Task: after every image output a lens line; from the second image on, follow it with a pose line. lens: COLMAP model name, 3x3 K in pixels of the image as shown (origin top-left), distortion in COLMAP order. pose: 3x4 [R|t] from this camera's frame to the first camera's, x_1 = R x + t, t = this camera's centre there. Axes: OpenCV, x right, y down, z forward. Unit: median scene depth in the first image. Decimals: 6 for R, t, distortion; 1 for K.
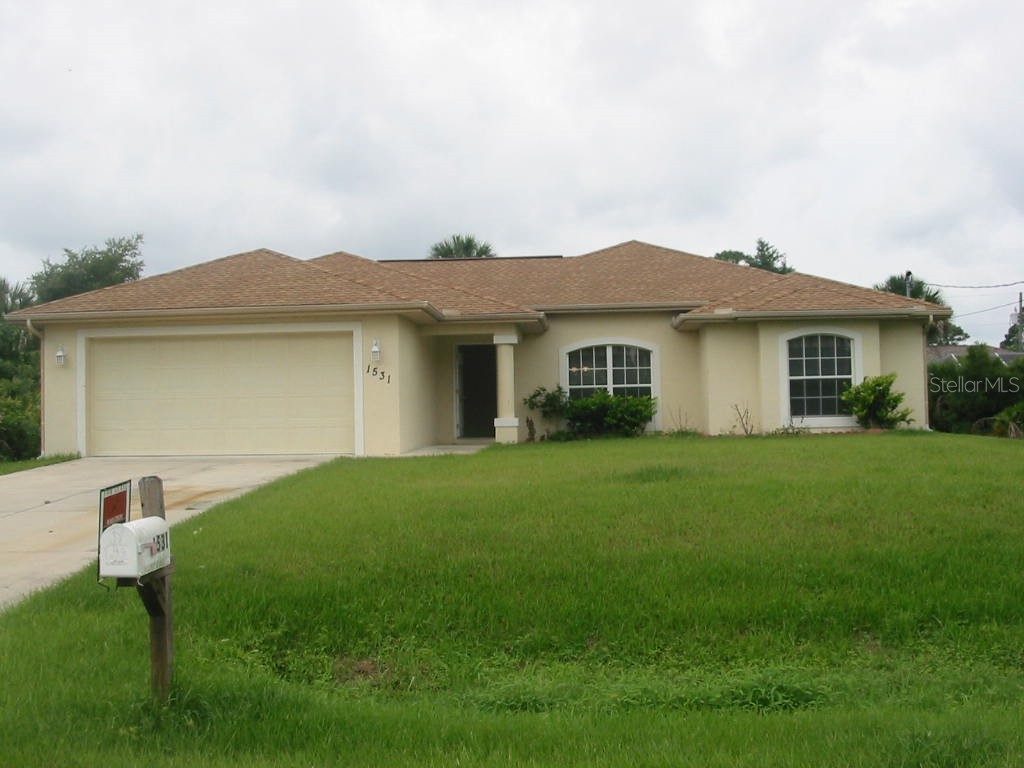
lens RADIAL K [[1062.6, 0, 512.0], [0, 1062.6, 384.0], [0, 0, 1]] dist [-0.092249, -0.000161]
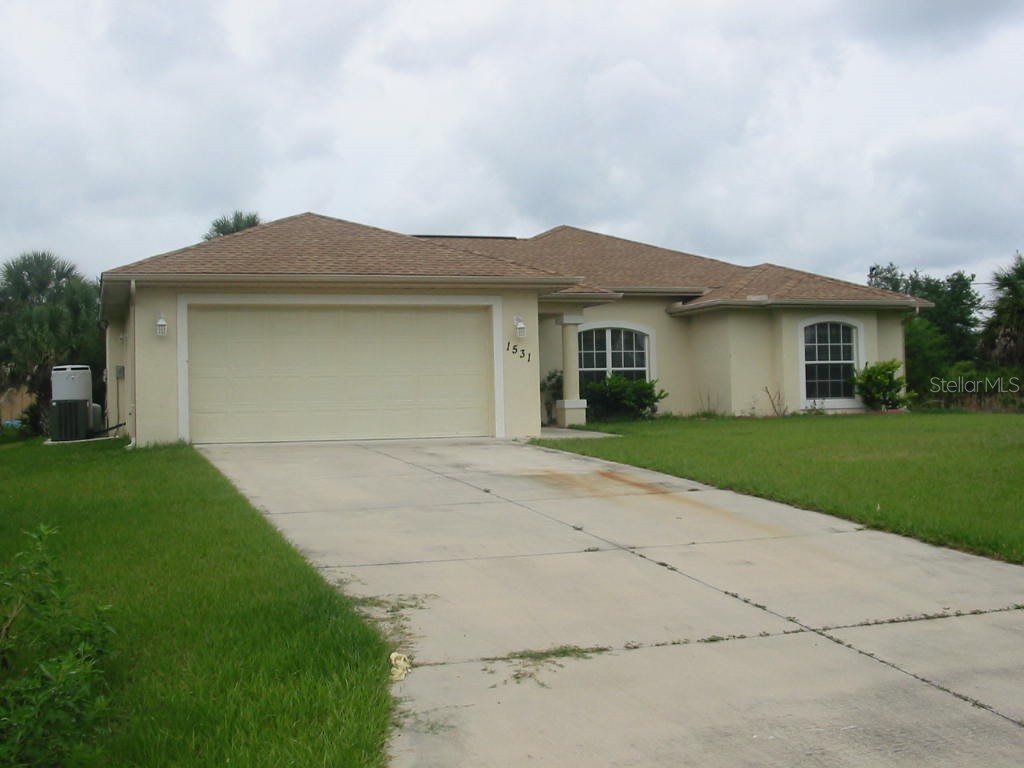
lens RADIAL K [[1062.6, 0, 512.0], [0, 1062.6, 384.0], [0, 0, 1]] dist [-0.092249, -0.000161]
pose [[0.949005, 0.005193, 0.315219, -0.351457], [-0.008459, 0.999924, 0.008992, 0.008846], [-0.315149, -0.011200, 0.948976, 0.084884]]
